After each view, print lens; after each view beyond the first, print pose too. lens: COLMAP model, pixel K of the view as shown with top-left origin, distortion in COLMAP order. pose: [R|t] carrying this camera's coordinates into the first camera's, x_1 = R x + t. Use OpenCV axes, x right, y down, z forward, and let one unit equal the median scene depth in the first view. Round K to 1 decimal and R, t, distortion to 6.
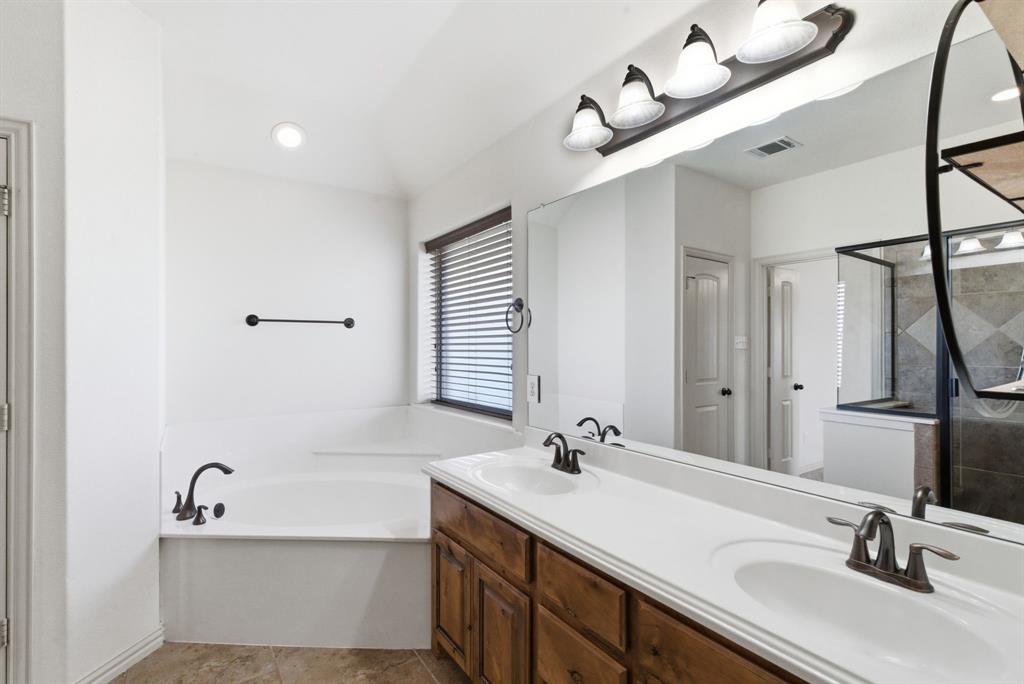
lens RADIAL K [[465.5, 0, 504.9], [0, 465.5, 341.5], [0, 0, 1]] dist [0.007518, -0.004282]
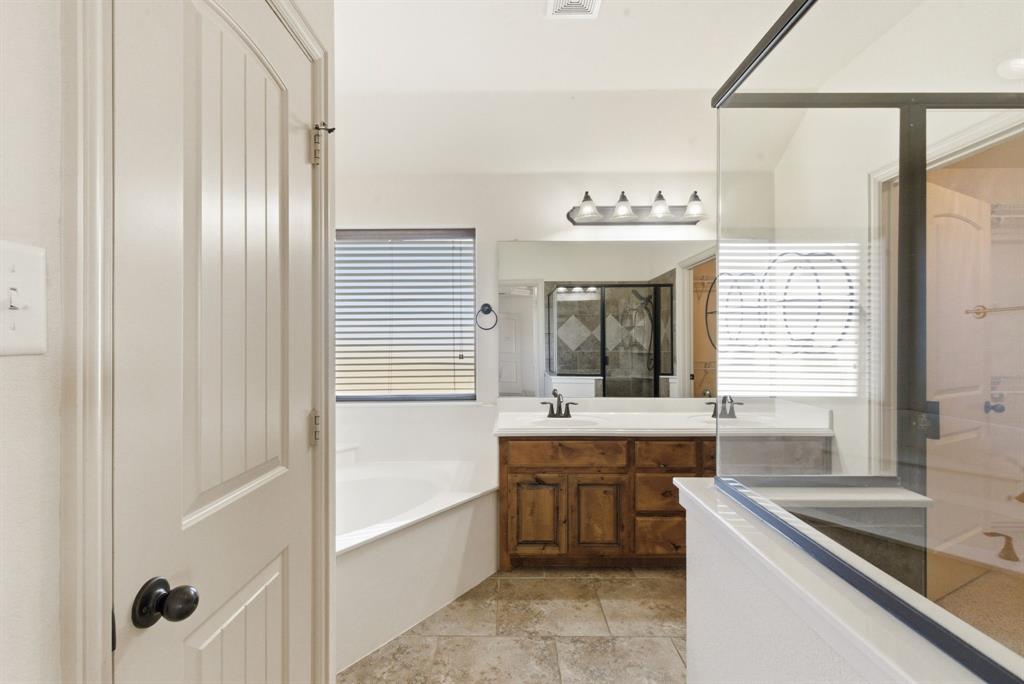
lens RADIAL K [[465.5, 0, 508.1], [0, 465.5, 347.9], [0, 0, 1]] dist [0.007518, -0.004282]
pose [[0.560735, -0.009071, 0.827945, -1.235606], [-0.005181, 0.999882, 0.014464, 0.020435], [-0.827979, -0.012400, 0.560622, 0.262629]]
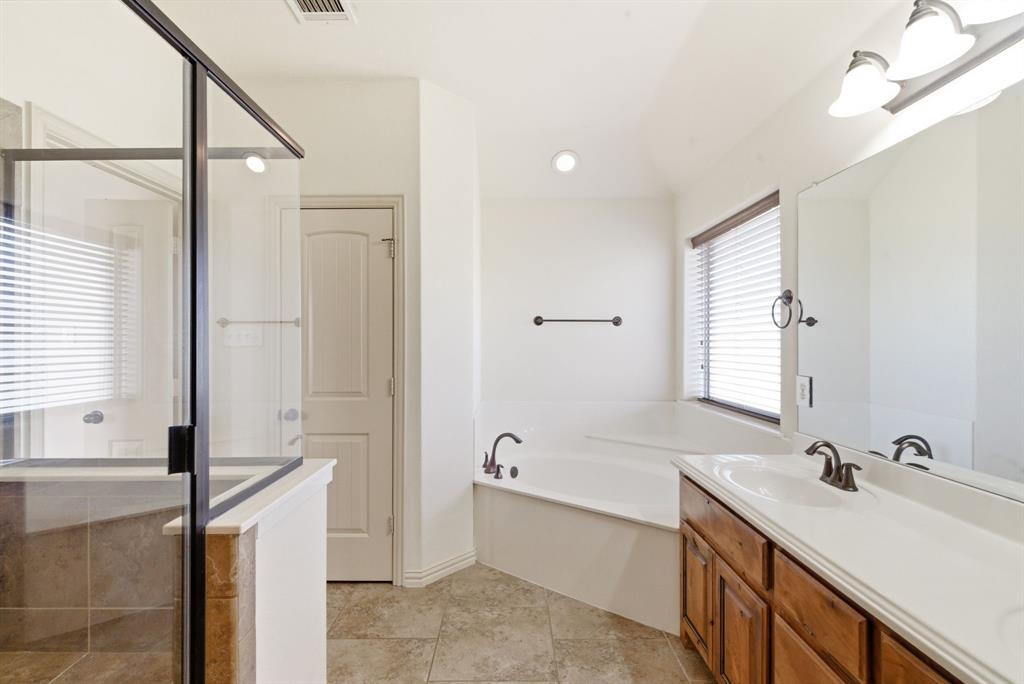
lens RADIAL K [[465.5, 0, 512.6], [0, 465.5, 339.6], [0, 0, 1]] dist [0.007518, -0.004282]
pose [[0.832500, 0.001948, -0.554022, 0.105626], [-0.000904, 0.999997, 0.002156, 0.001907], [0.554025, -0.001294, 0.832499, -0.062033]]
